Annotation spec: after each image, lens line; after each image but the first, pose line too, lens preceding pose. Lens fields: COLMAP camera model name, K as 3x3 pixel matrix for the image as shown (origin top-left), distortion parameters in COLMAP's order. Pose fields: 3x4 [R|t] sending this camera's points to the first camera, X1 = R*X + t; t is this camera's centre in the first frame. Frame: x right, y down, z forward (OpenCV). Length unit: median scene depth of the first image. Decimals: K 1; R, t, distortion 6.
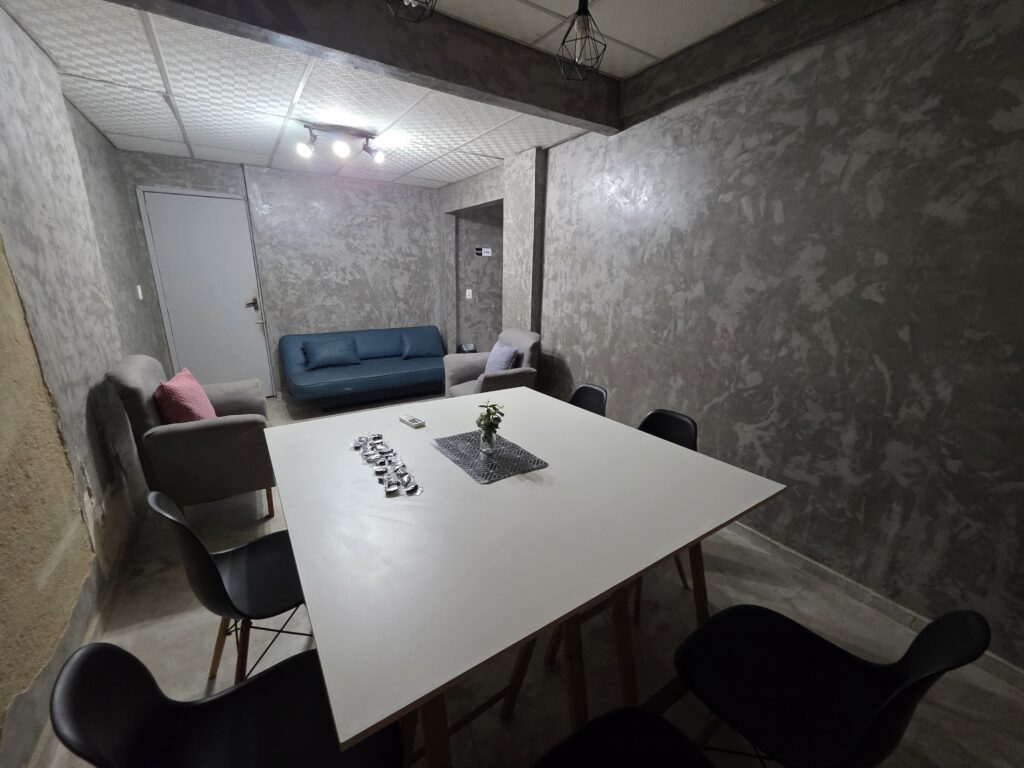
lens RADIAL K [[411.8, 0, 510.9], [0, 411.8, 383.5], [0, 0, 1]] dist [0.004301, -0.000051]
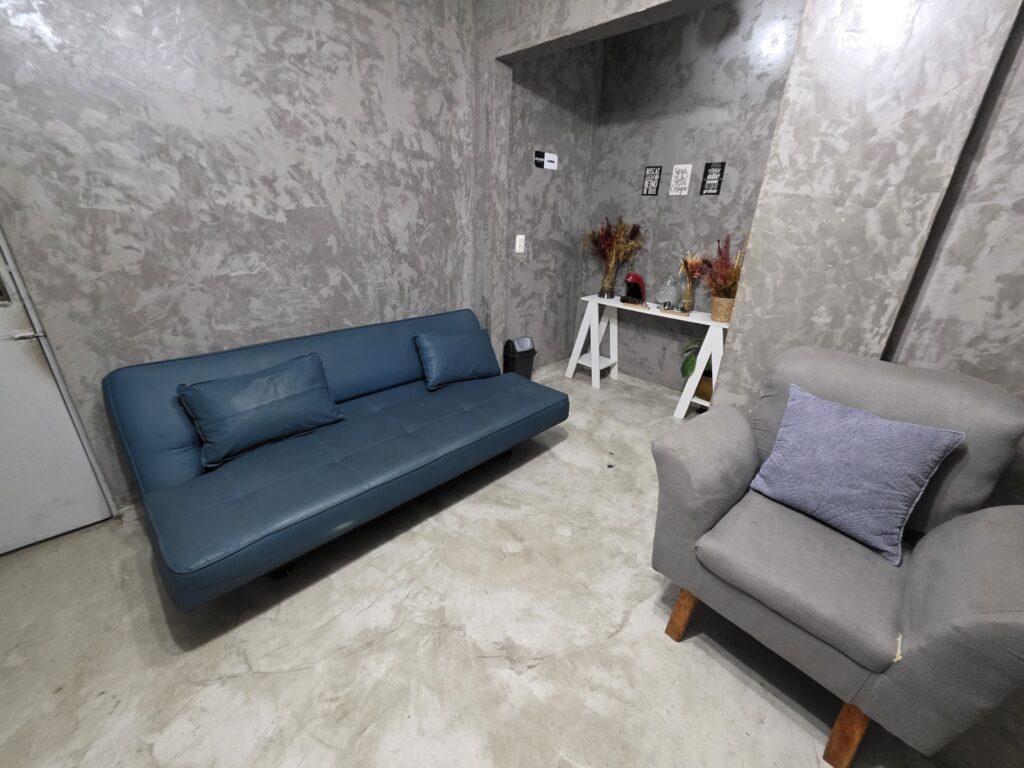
lens RADIAL K [[411.8, 0, 510.9], [0, 411.8, 383.3], [0, 0, 1]] dist [0.004301, -0.000051]
pose [[0.977927, -0.065725, 0.198339, -0.262848], [0.039986, 0.990563, 0.131094, -0.124801], [-0.205083, -0.120269, 0.971327, 0.531157]]
